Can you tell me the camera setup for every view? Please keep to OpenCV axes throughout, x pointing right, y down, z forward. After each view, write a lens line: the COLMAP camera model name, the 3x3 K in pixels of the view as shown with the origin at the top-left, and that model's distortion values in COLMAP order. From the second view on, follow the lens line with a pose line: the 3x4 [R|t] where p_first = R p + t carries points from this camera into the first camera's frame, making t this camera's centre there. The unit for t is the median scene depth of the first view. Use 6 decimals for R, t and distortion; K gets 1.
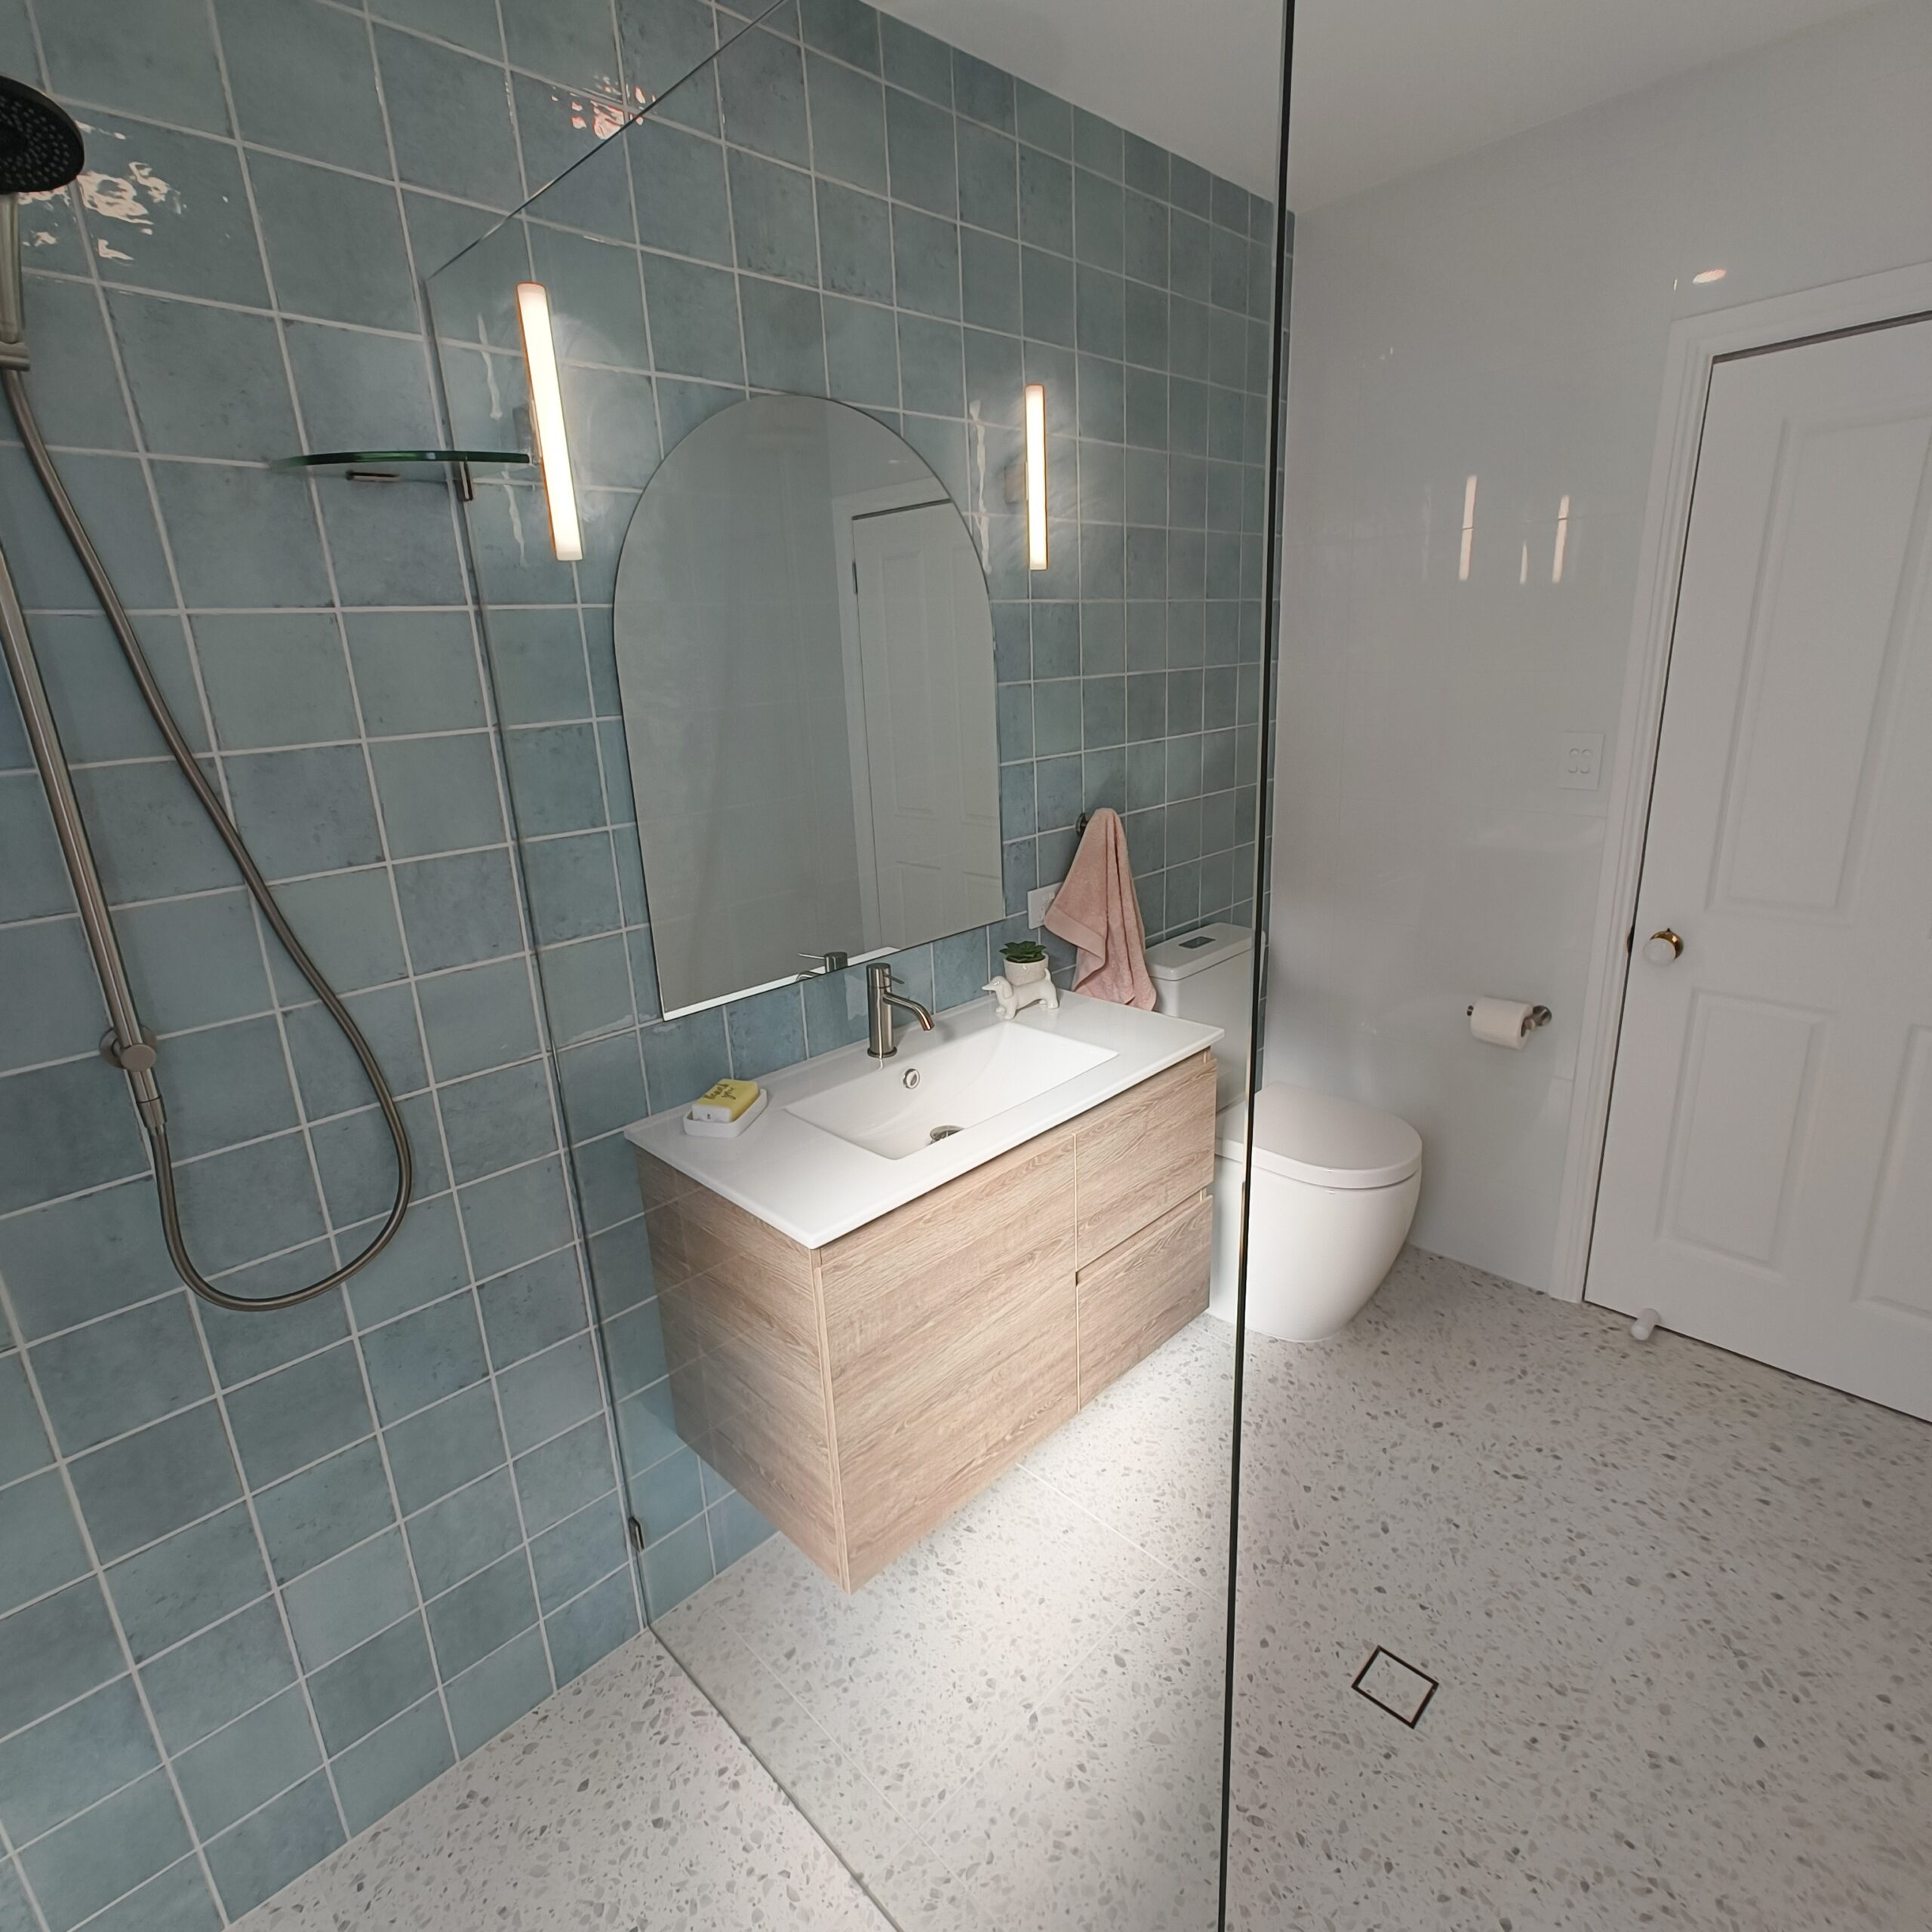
lens RADIAL K [[1055.2, 0, 953.2], [0, 1055.2, 968.0], [0, 0, 1]] dist [-0.006777, 0.006593]
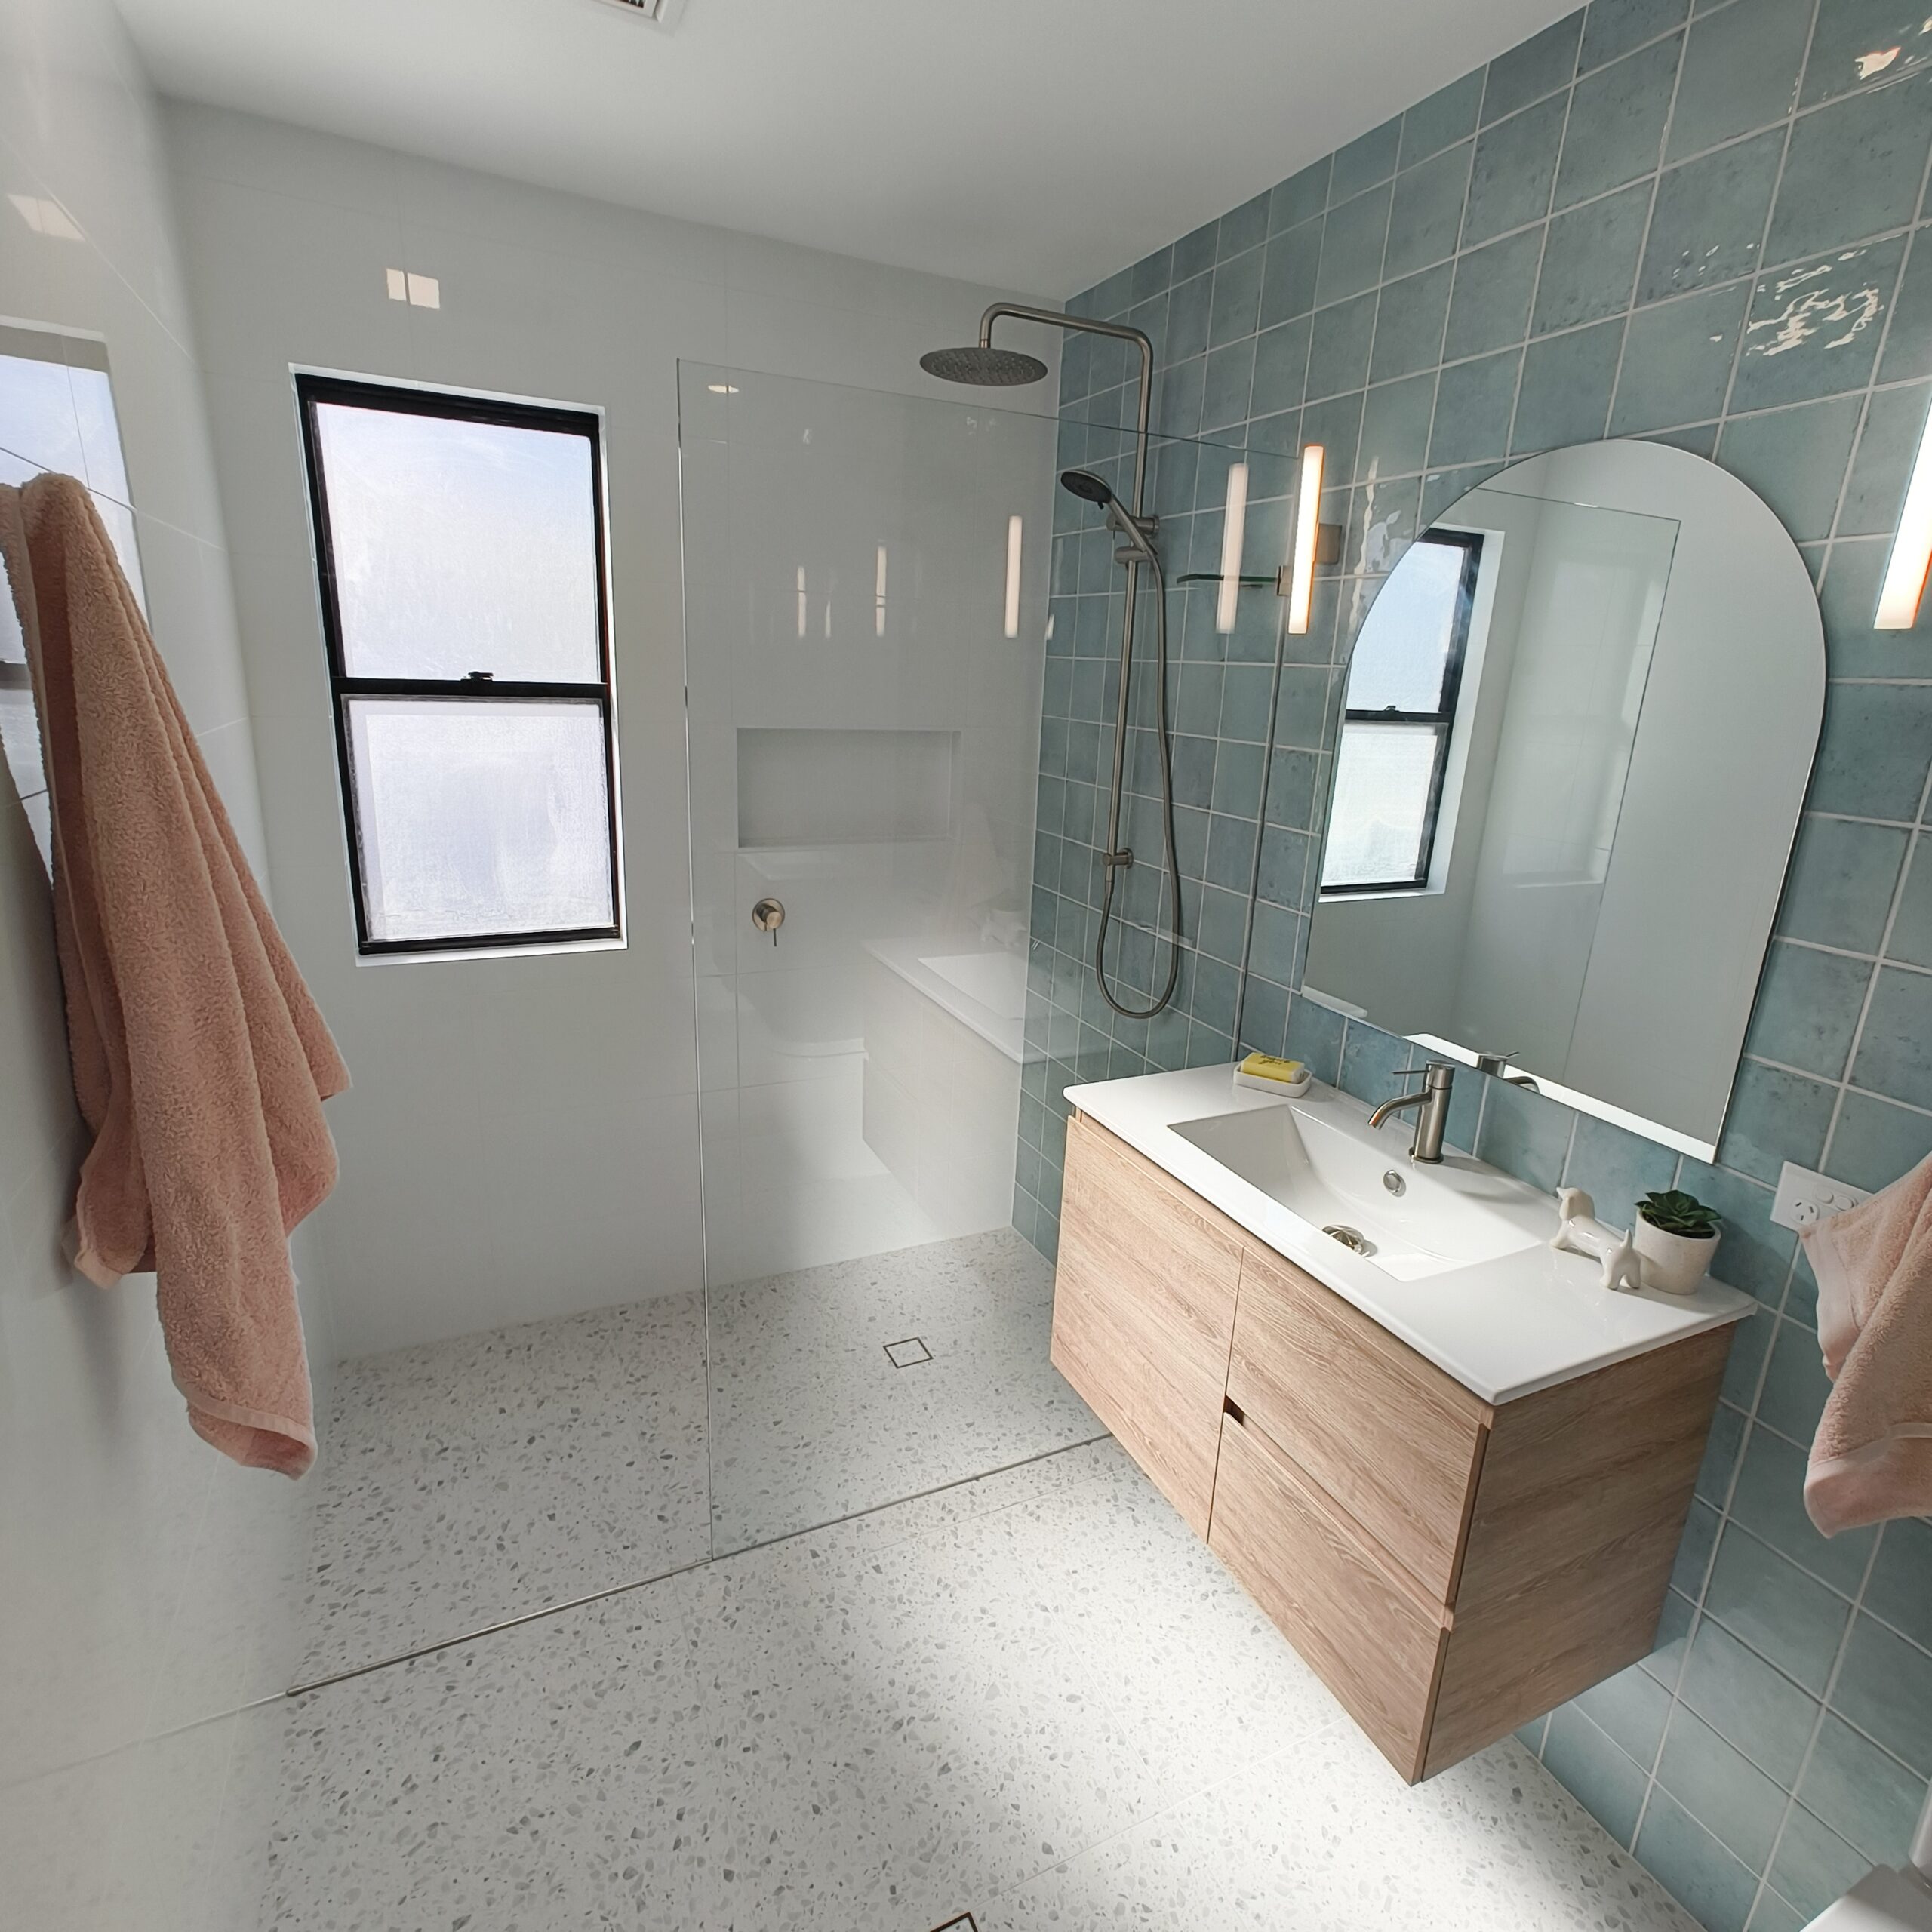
lens RADIAL K [[1055.2, 0, 971.1], [0, 1055.2, 961.1], [0, 0, 1]] dist [-0.006777, 0.006593]
pose [[-0.330050, 0.286758, -0.899354, 0.930119], [-0.297776, 0.872468, 0.387465, -0.339233], [0.895766, 0.395688, -0.202568, 0.860968]]
